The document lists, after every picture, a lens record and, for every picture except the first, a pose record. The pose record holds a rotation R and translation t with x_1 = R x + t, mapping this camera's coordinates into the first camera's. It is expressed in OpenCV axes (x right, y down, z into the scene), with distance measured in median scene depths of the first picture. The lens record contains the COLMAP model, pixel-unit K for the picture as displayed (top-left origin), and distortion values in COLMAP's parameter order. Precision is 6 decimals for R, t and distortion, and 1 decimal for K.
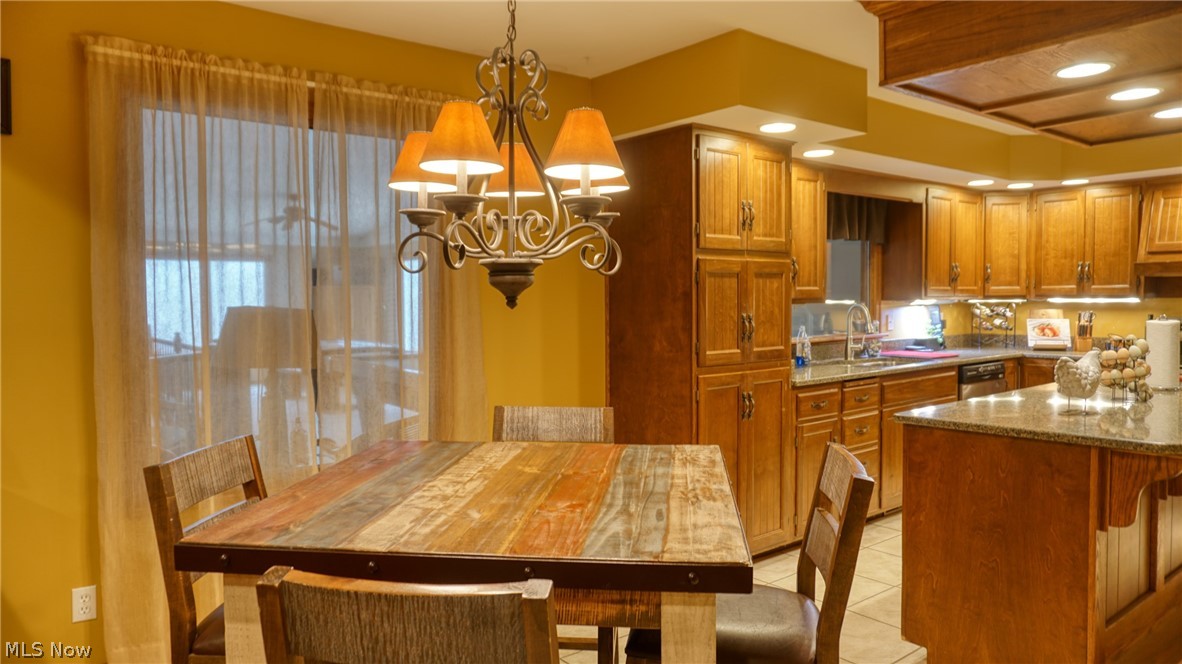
lens RADIAL K [[790.5, 0, 587.9], [0, 790.5, 338.2], [0, 0, 1]] dist [-0.040863, 0.034750]
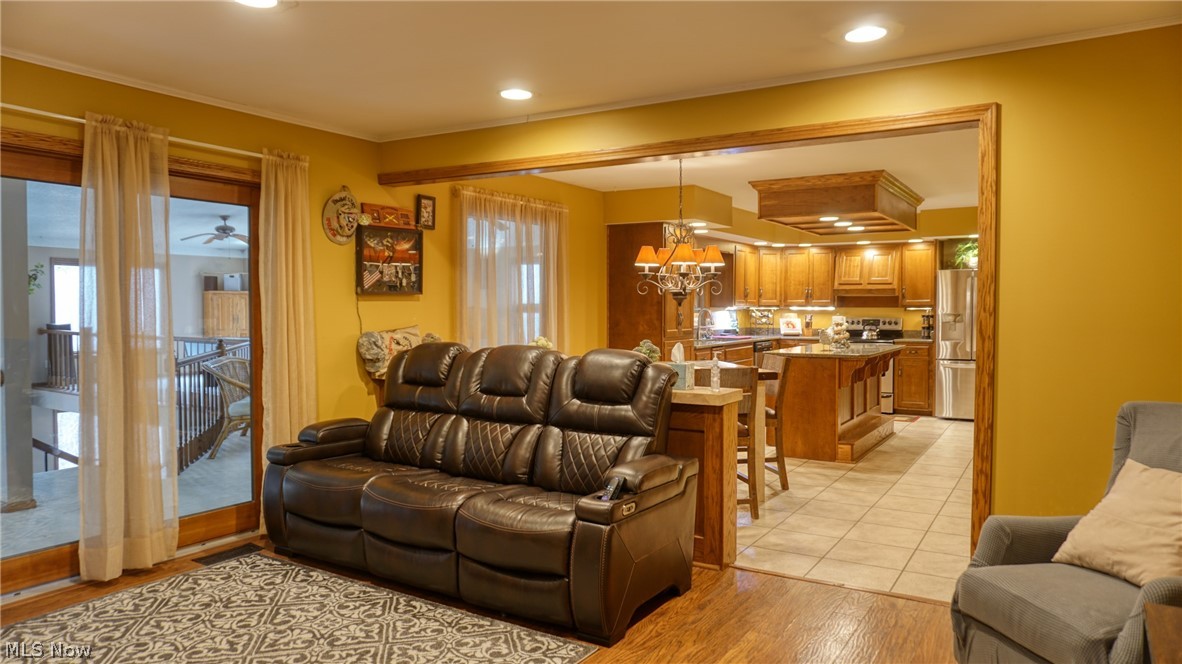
lens RADIAL K [[790.5, 0, 587.9], [0, 790.5, 338.2], [0, 0, 1]] dist [-0.040863, 0.034750]
pose [[0.940955, -0.003581, 0.338513, -0.501887], [0.007185, 0.999930, -0.009393, 0.037265], [-0.338455, 0.011270, 0.940915, -0.592882]]
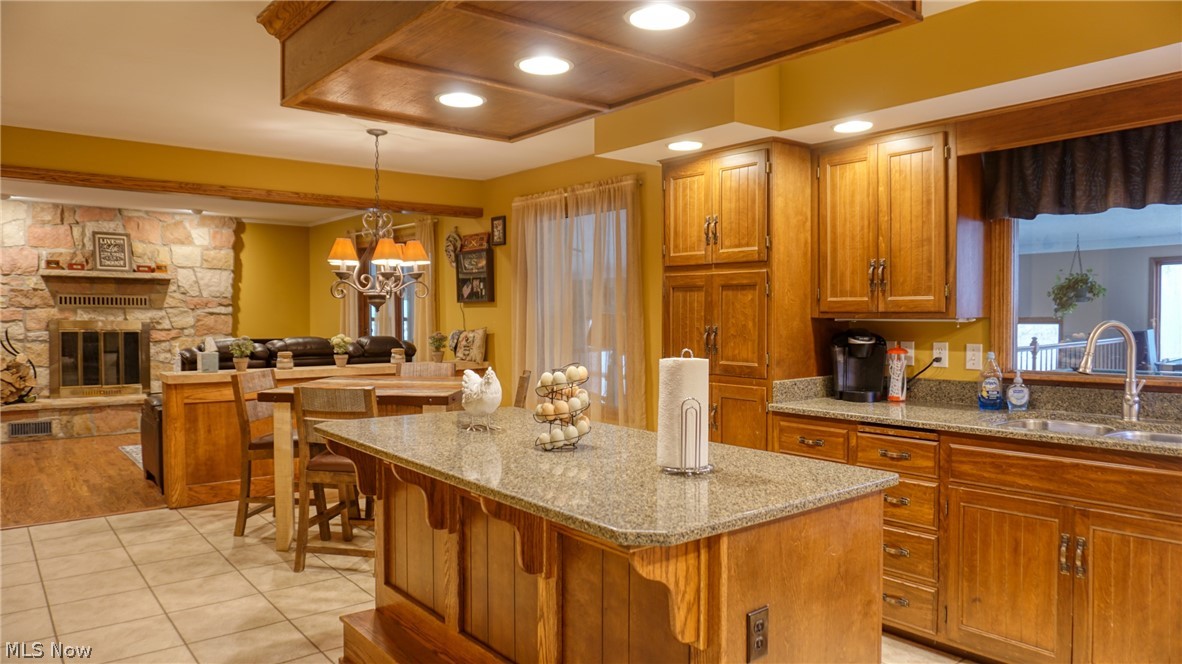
lens RADIAL K [[789.3, 0, 591.7], [0, 789.3, 345.1], [0, 0, 1]] dist [-0.044200, 0.033107]
pose [[0.002267, 0.047368, -0.998875, 0.851003], [-0.048313, 0.997716, 0.047204, -0.033044], [0.998830, 0.048152, 0.004550, 0.586281]]
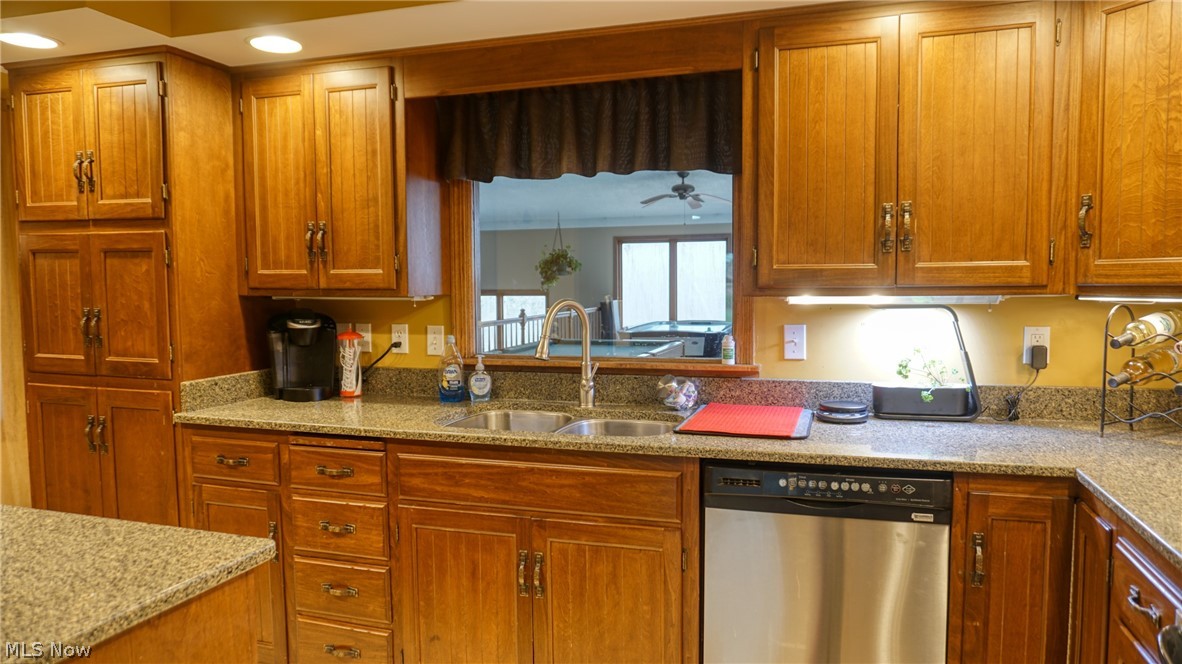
lens RADIAL K [[790.5, 0, 587.9], [0, 790.5, 338.2], [0, 0, 1]] dist [-0.040863, 0.034750]
pose [[0.553973, 0.064413, -0.830039, 0.732709], [-0.046751, 0.997836, 0.046233, -0.040485], [0.831221, 0.013193, 0.555785, 0.682731]]
